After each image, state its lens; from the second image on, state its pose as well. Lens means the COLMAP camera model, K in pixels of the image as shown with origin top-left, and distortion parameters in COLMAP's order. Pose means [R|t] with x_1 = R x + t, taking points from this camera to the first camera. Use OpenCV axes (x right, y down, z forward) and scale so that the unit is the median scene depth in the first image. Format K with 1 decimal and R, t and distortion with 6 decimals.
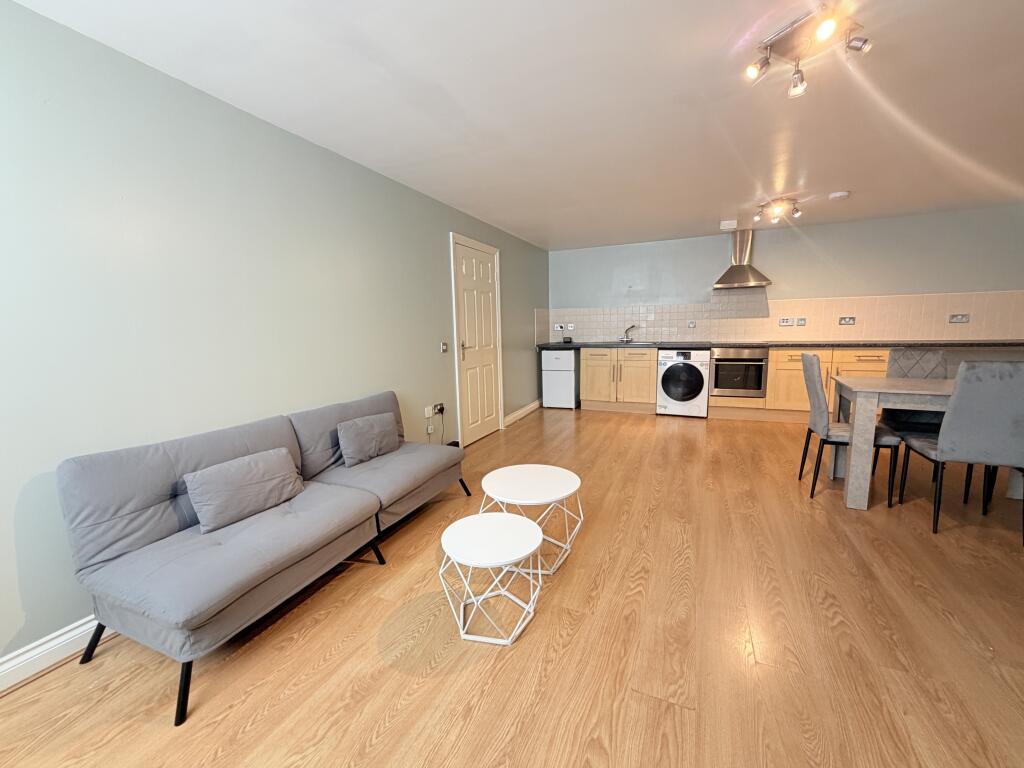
lens RADIAL K [[417.4, 0, 509.6], [0, 417.4, 381.3], [0, 0, 1]] dist [0.000767, 0.000335]
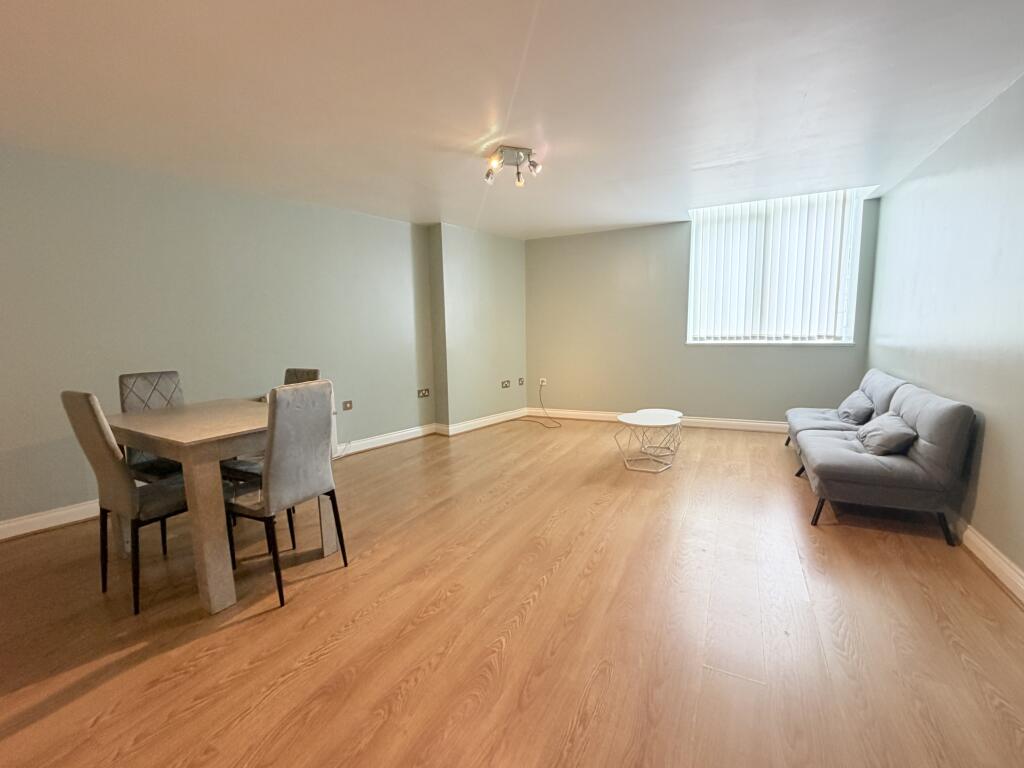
lens RADIAL K [[440.3, 0, 512.0], [0, 440.3, 384.0], [0, 0, 1]] dist [-0.011992, -0.000198]
pose [[-0.997623, 0.039242, 0.056646, 0.201798], [0.052429, 0.965683, 0.254377, -0.124175], [-0.044720, 0.256742, -0.965445, 0.919581]]
